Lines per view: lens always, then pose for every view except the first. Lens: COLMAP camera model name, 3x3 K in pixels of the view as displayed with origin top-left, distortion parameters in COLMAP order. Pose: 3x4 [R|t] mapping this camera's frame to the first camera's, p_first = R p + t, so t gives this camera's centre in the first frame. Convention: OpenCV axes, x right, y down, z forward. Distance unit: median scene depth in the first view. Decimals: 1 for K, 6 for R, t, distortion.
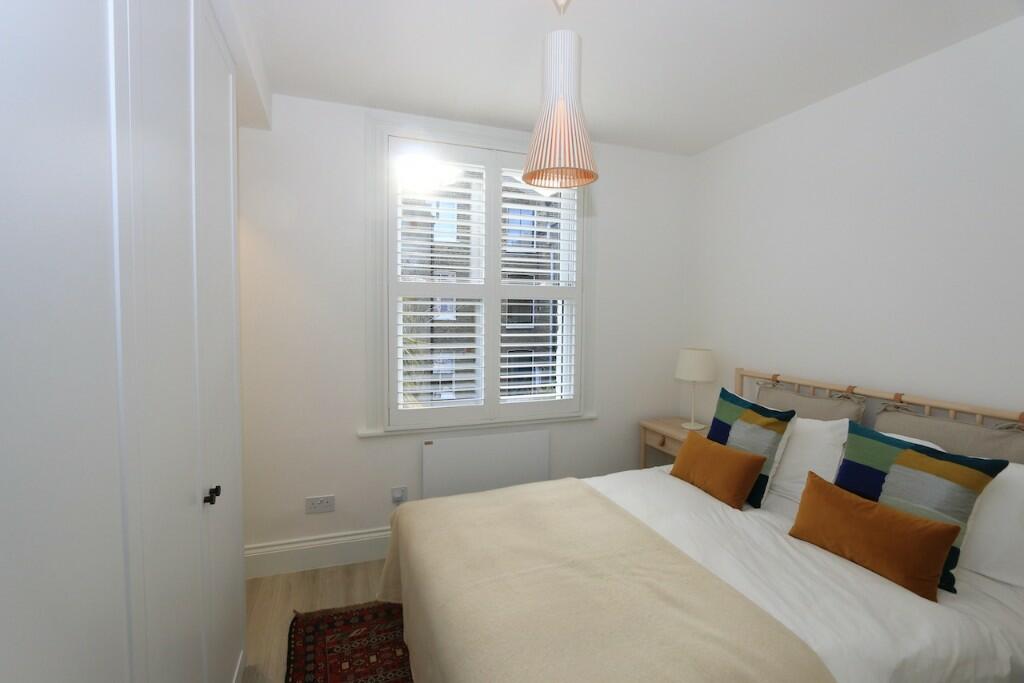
lens RADIAL K [[471.4, 0, 508.1], [0, 471.4, 337.8], [0, 0, 1]] dist [-0.015299, 0.003133]
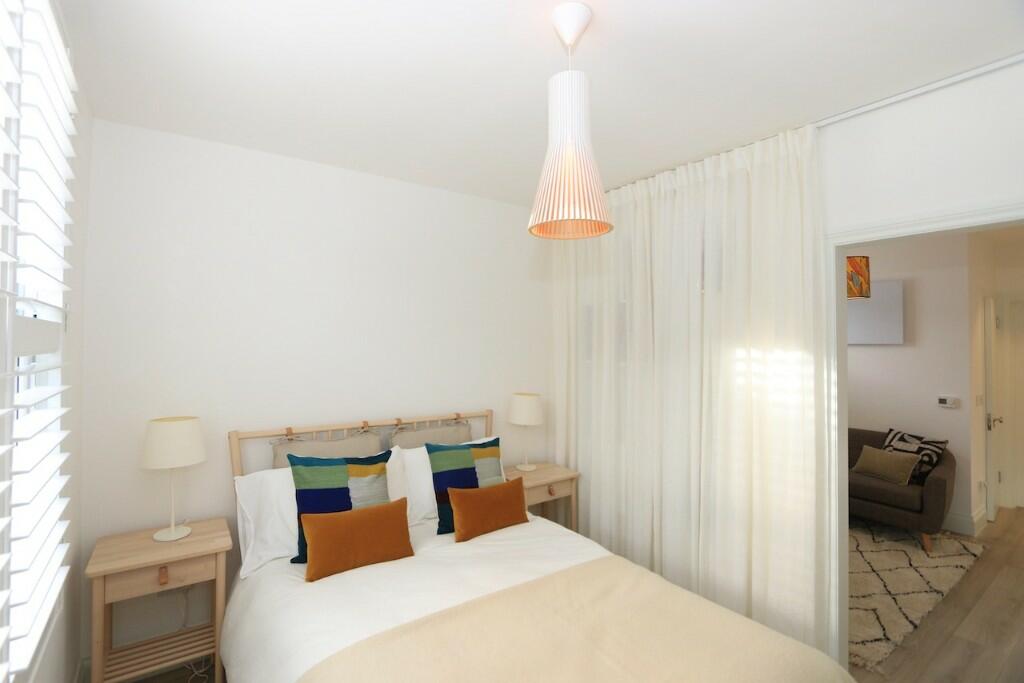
lens RADIAL K [[471.4, 0, 506.4], [0, 471.4, 345.1], [0, 0, 1]] dist [-0.015299, 0.003133]
pose [[-0.271631, 0.001496, 0.962400, -0.547994], [0.046639, 0.998844, 0.011611, -0.092362], [-0.961271, 0.048040, -0.271387, 1.075412]]
